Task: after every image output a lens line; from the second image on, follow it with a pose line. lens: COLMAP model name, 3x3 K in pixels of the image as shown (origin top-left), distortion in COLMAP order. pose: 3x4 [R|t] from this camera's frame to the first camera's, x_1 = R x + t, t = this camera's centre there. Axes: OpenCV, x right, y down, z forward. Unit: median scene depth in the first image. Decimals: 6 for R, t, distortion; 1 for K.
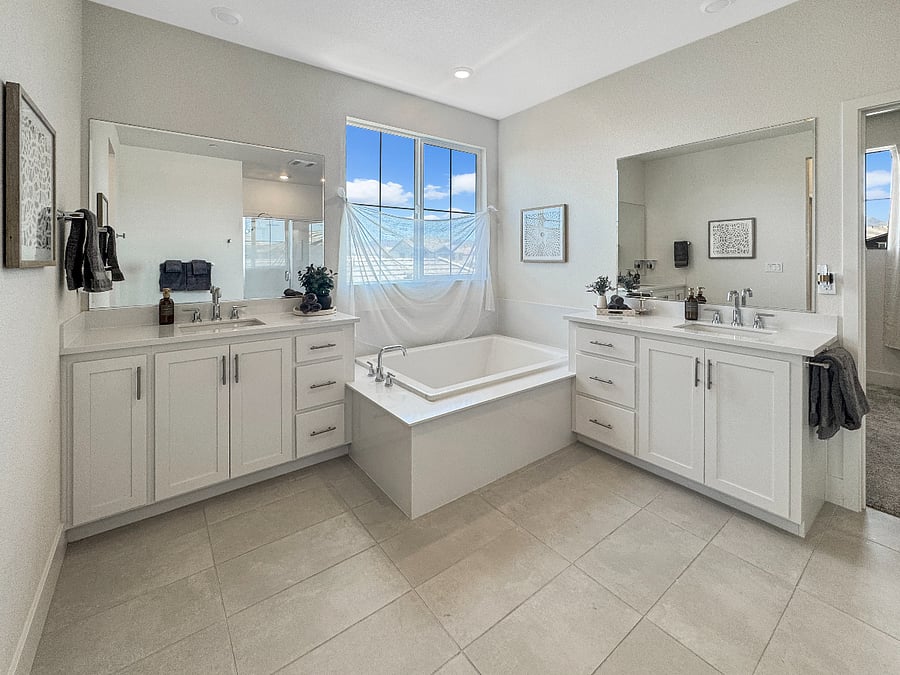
lens RADIAL K [[368.8, 0, 452.8], [0, 368.8, 303.0], [0, 0, 1]] dist [0.000418, -0.000424]
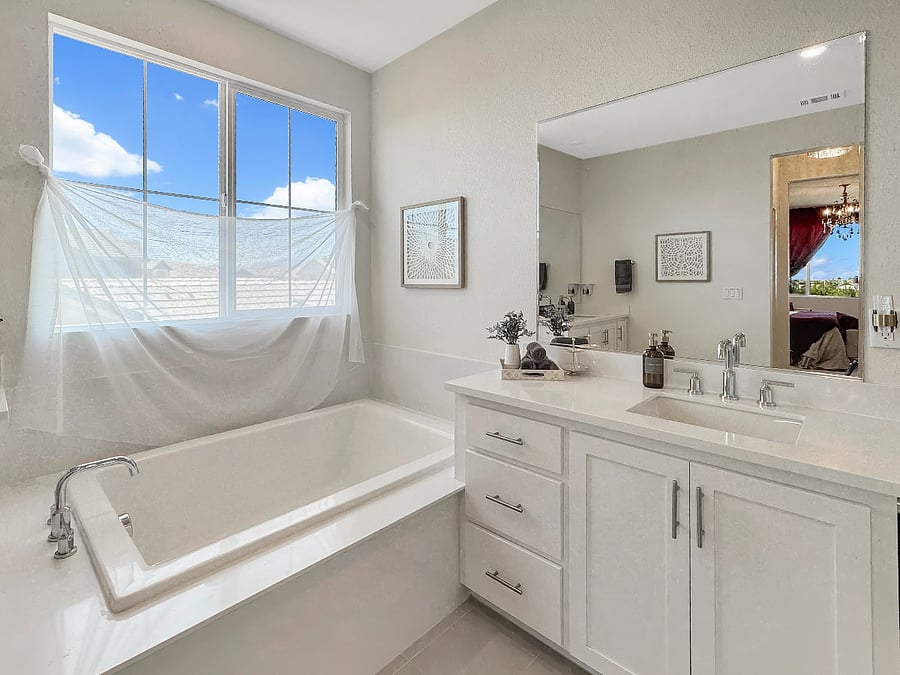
lens RADIAL K [[368.8, 0, 448.5], [0, 368.8, 334.0], [0, 0, 1]] dist [0.000418, -0.000424]
pose [[0.991057, -0.017190, 0.132325, 0.220406], [0.013920, 0.999575, 0.025598, -0.053627], [-0.132709, -0.023527, 0.990876, 0.414433]]
